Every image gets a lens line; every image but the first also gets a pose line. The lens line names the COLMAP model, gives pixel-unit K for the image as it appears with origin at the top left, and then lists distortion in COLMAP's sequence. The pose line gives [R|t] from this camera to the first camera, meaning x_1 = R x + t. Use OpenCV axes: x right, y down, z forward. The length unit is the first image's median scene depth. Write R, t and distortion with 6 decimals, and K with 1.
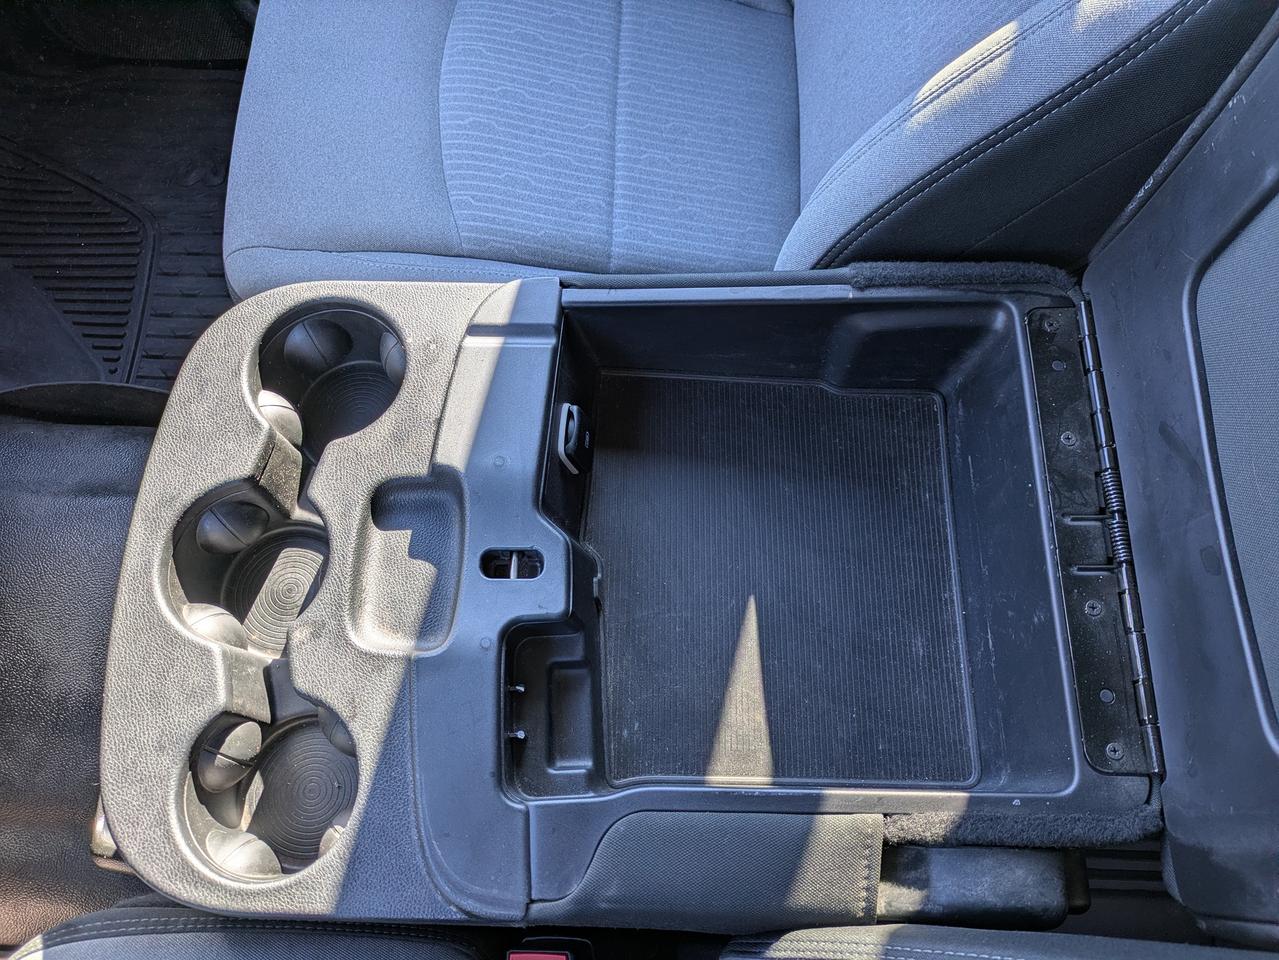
lens RADIAL K [[939.7, 0, 634.4], [0, 939.7, 470.4], [0, 0, 1]] dist [0.023693, 0.005873]
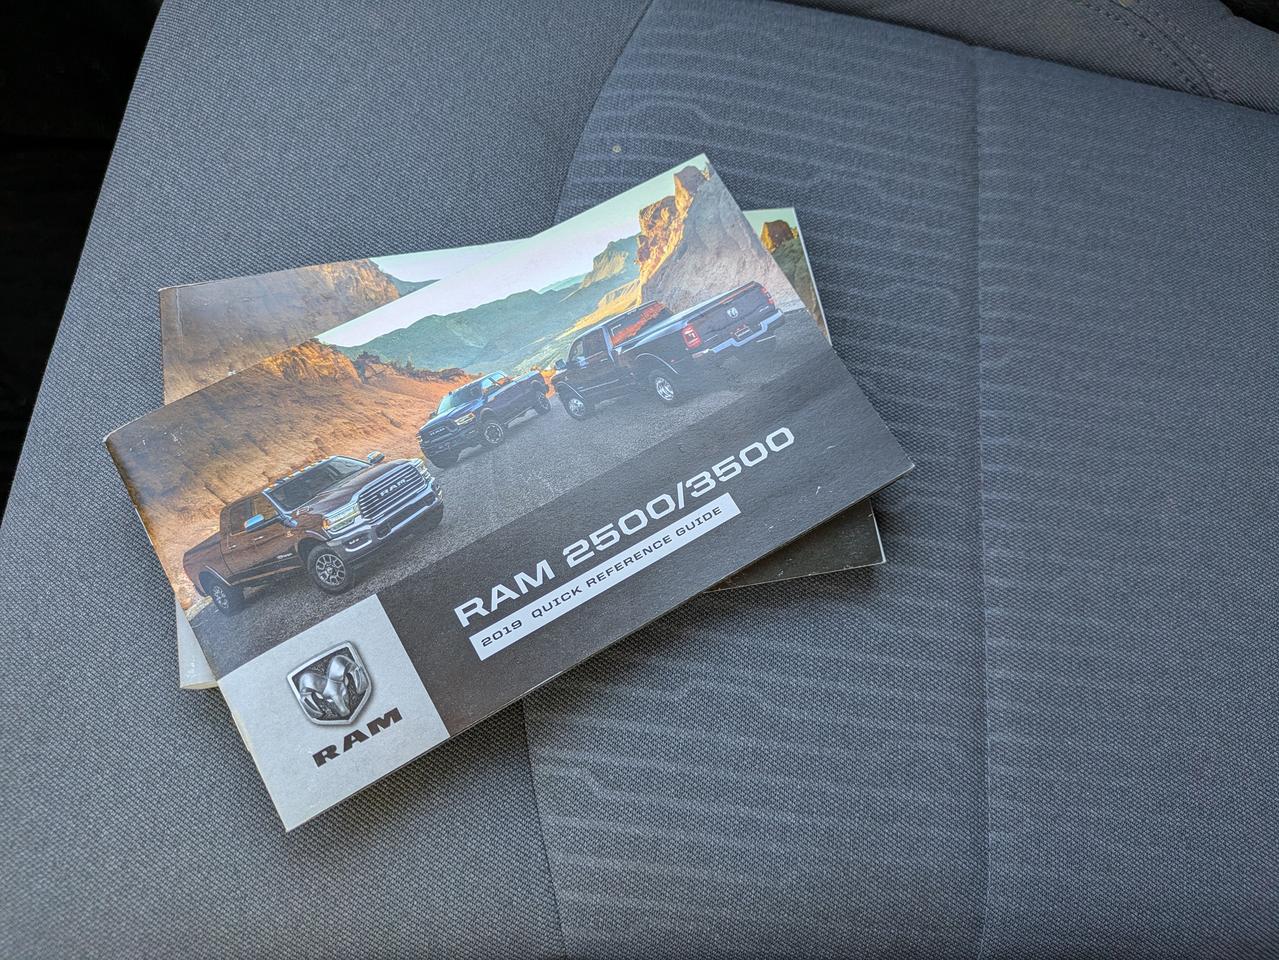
lens RADIAL K [[939.7, 0, 634.4], [0, 939.7, 470.4], [0, 0, 1]] dist [0.023693, 0.005873]
pose [[0.993636, 0.034578, -0.107198, -0.116290], [-0.029311, 0.998303, 0.050324, -0.391481], [0.108757, -0.046862, 0.992963, 0.620203]]
